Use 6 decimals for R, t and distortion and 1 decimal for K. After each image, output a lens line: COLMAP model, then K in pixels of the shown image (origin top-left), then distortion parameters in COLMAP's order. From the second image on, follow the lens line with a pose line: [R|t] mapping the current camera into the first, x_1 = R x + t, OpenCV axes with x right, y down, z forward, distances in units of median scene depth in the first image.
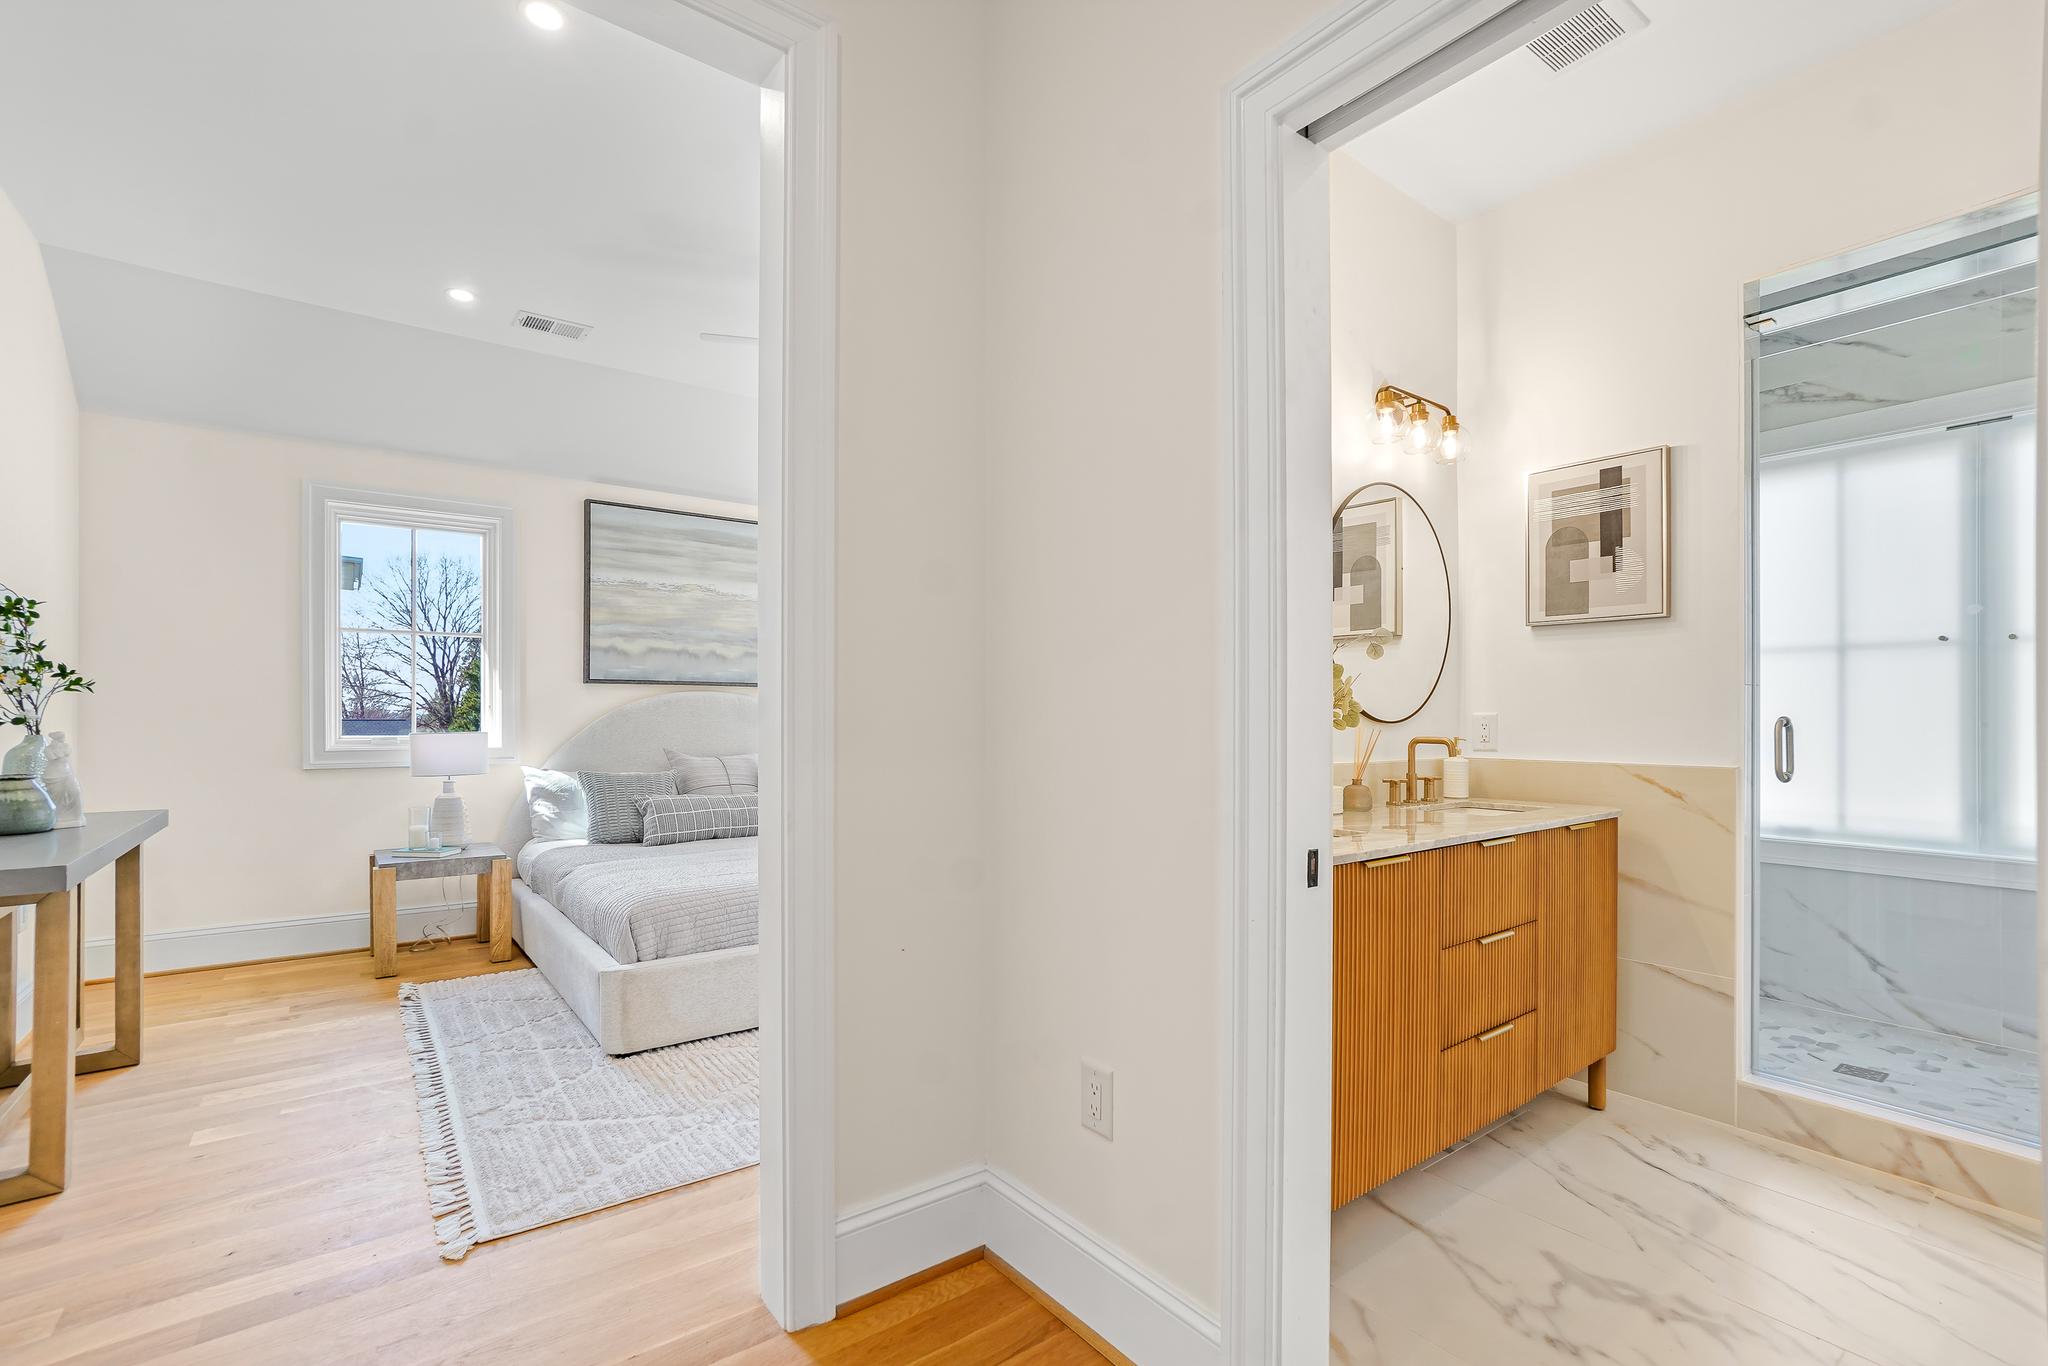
lens RADIAL K [[928.5, 0, 1024.1], [0, 928.5, 692.8], [0, 0, 1]] dist [-0.018982, 0.006791]
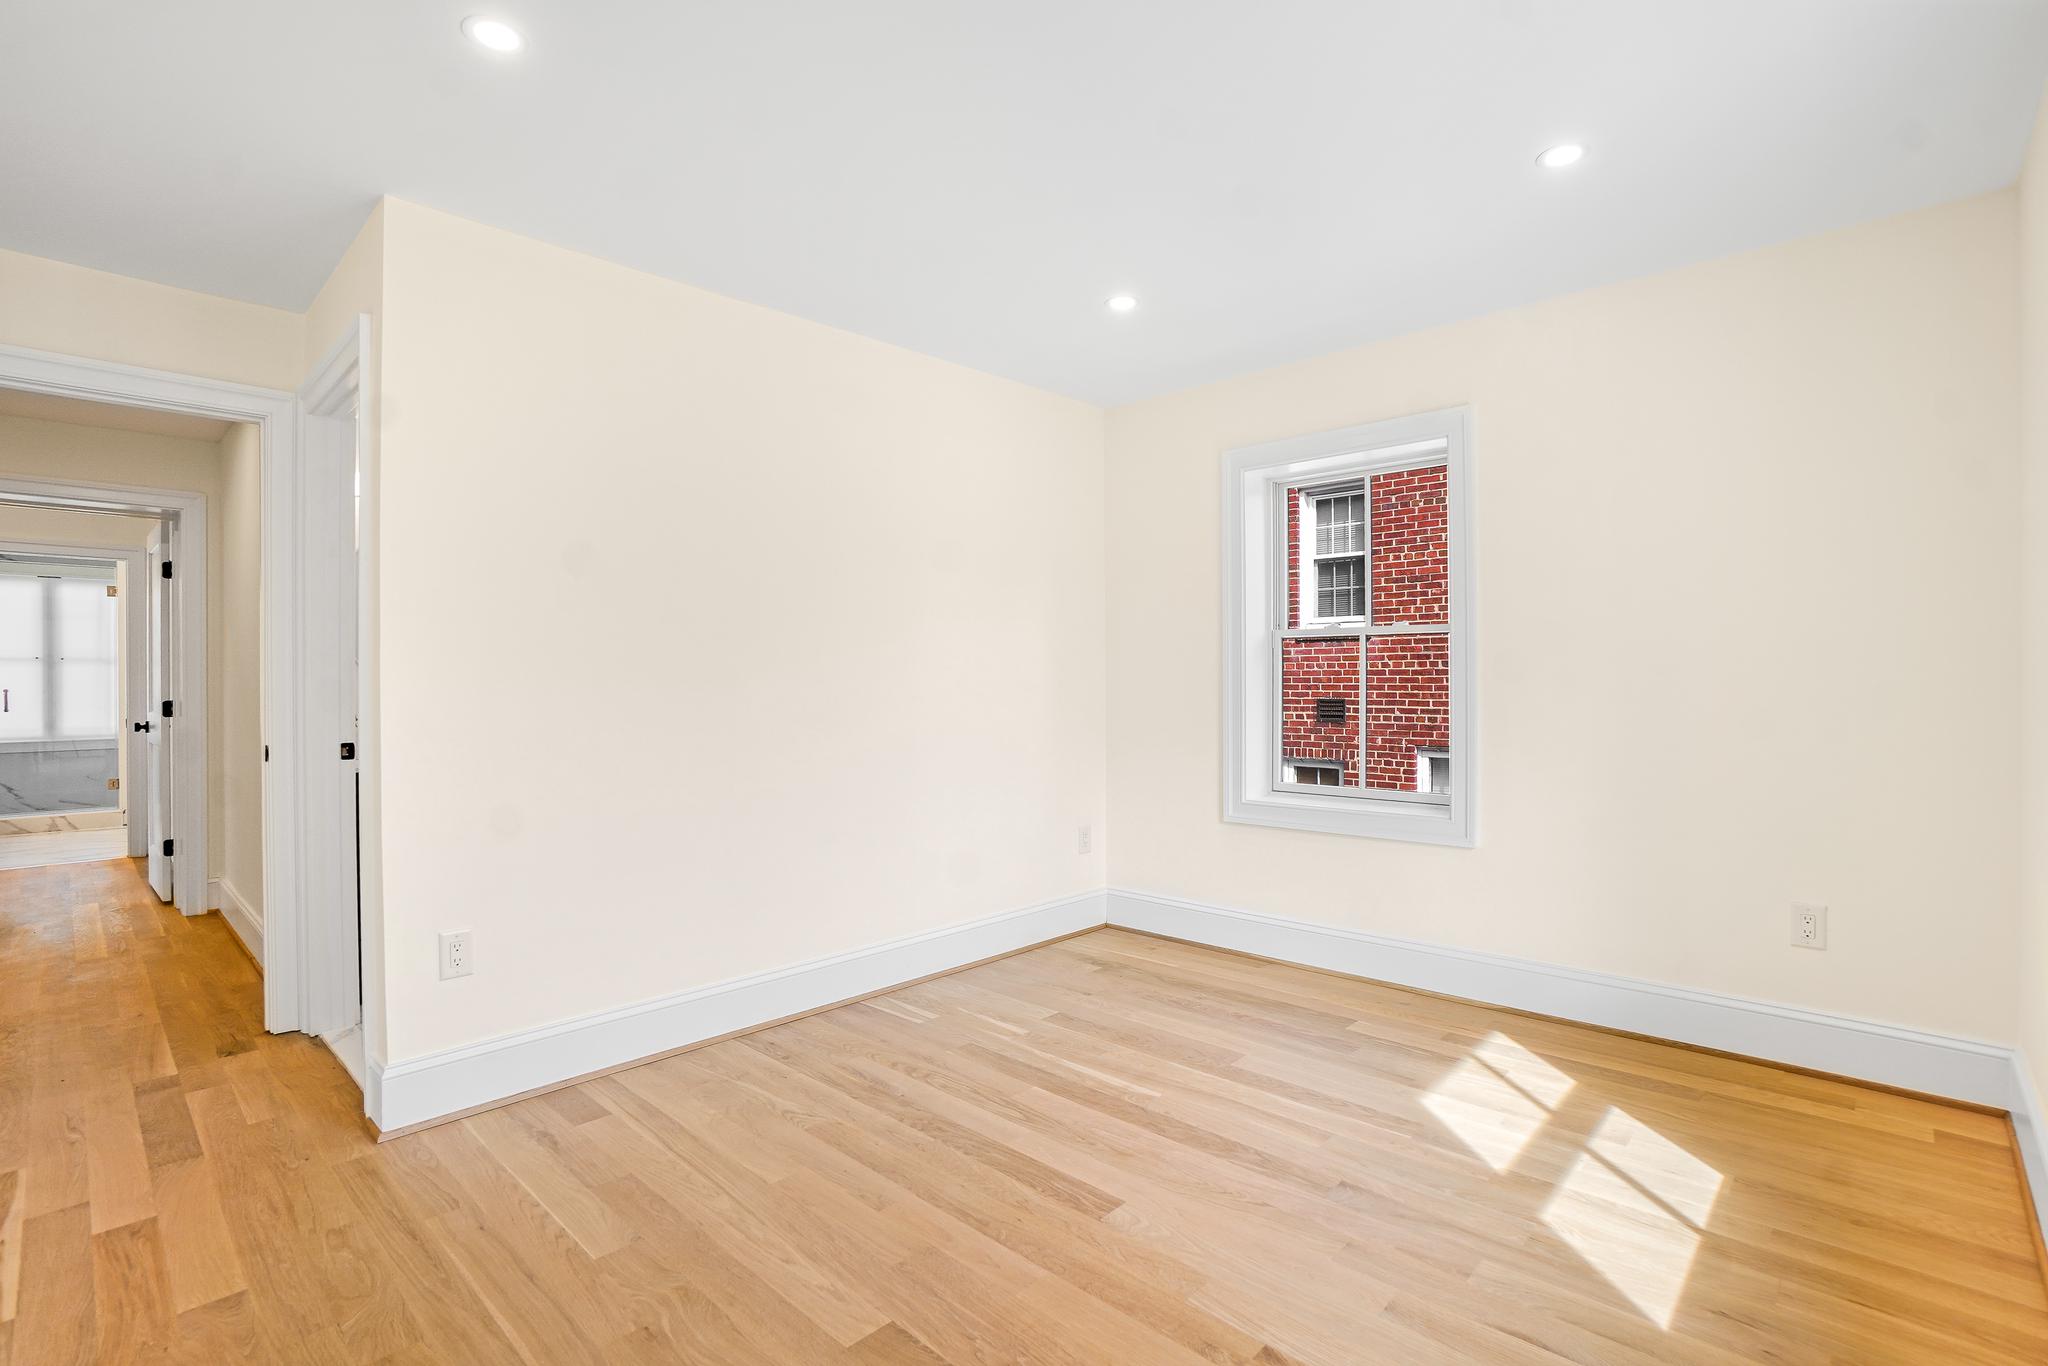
lens RADIAL K [[928.5, 0, 1029.6], [0, 928.5, 685.1], [0, 0, 1]] dist [-0.018982, 0.006791]
pose [[-0.169799, -0.004469, 0.985469, -2.005542], [-0.004474, 0.999983, 0.003764, -0.011073], [-0.985468, -0.003770, -0.169816, -1.314285]]
